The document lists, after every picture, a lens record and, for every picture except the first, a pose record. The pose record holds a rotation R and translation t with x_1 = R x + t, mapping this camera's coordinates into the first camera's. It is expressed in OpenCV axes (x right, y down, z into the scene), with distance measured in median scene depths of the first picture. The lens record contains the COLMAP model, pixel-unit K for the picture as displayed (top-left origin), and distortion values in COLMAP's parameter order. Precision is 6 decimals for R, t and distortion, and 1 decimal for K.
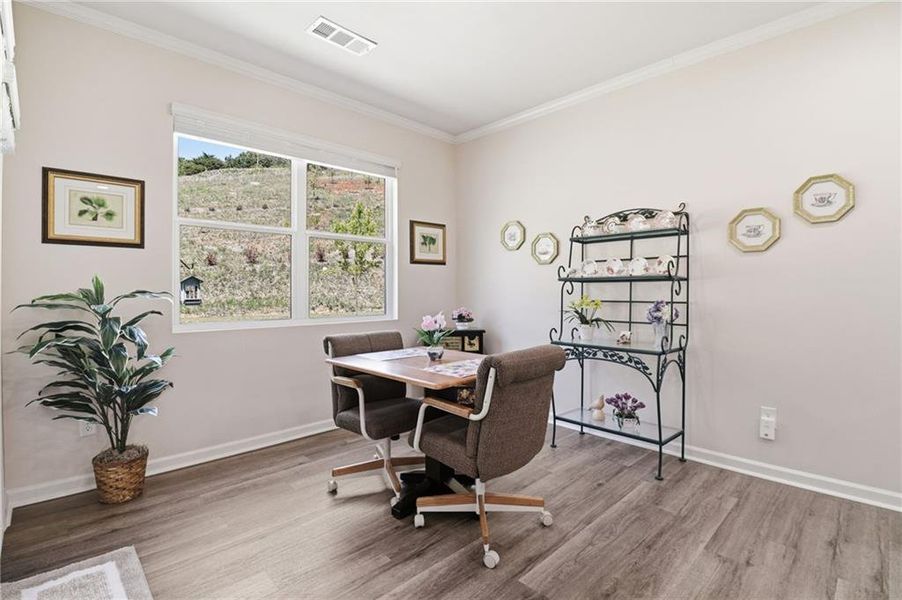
lens RADIAL K [[423.0, 0, 448.4], [0, 423.0, 292.0], [0, 0, 1]] dist [-0.005865, -0.008050]
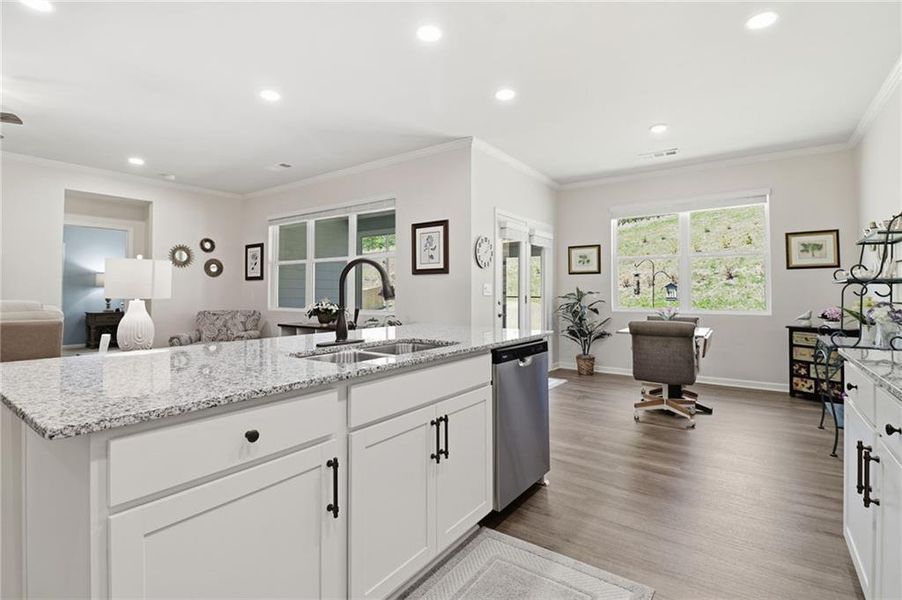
lens RADIAL K [[423.7, 0, 449.7], [0, 423.7, 281.5], [0, 0, 1]] dist [0.000182, -0.011057]
pose [[0.175905, -0.023496, -0.984127, 1.463595], [-0.004374, 0.999687, -0.024649, 0.000902], [0.984397, 0.008640, 0.175747, -0.232379]]
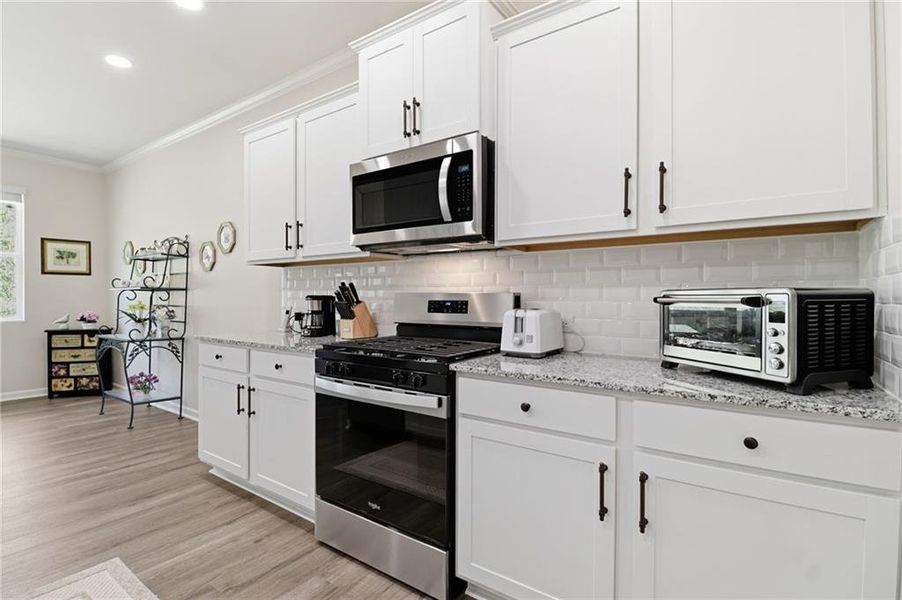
lens RADIAL K [[437.0, 0, 445.1], [0, 437.0, 300.5], [0, 0, 1]] dist [-0.001438, -0.010123]
pose [[0.983889, 0.003271, 0.178753, 1.301334], [-0.003697, 0.999991, 0.002049, 0.000490], [-0.178744, -0.002677, 0.983892, -0.651340]]
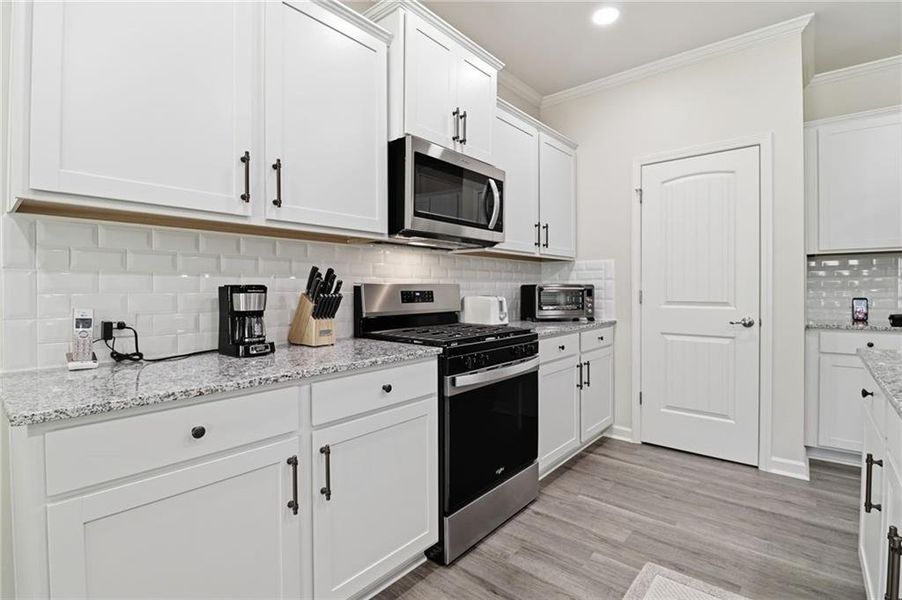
lens RADIAL K [[423.0, 0, 448.4], [0, 423.0, 292.0], [0, 0, 1]] dist [-0.005865, -0.008050]
pose [[-0.089898, -0.005603, 0.995935, 0.535100], [0.005994, 0.999963, 0.006167, -0.000709], [-0.995933, 0.006524, -0.089862, 0.241974]]
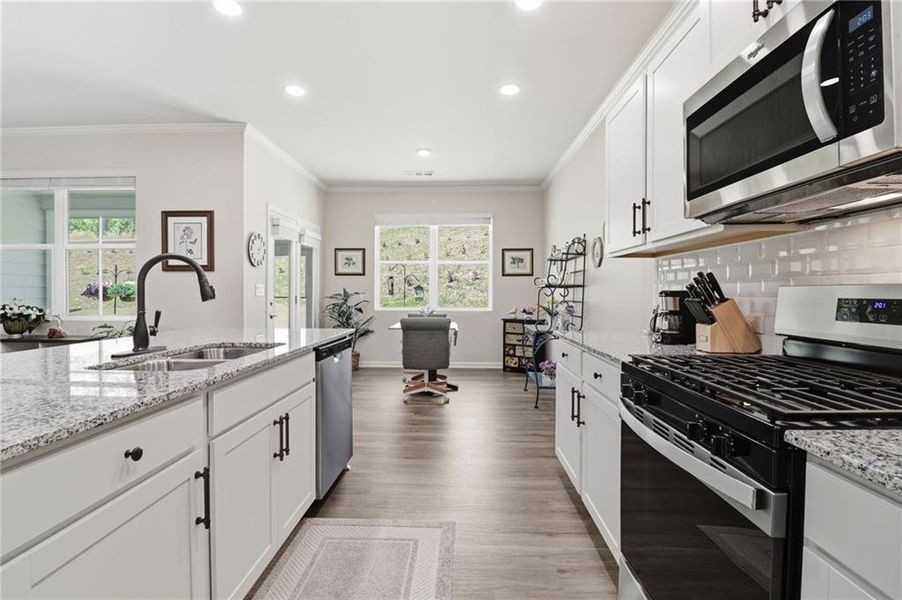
lens RADIAL K [[426.4, 0, 446.7], [0, 426.4, 296.6], [0, 0, 1]] dist [-0.000878, -0.012871]
pose [[0.692056, 0.010199, -0.721772, 1.470732], [-0.008192, 0.999947, 0.006275, 0.000880], [0.721798, 0.001570, 0.692102, -0.406188]]
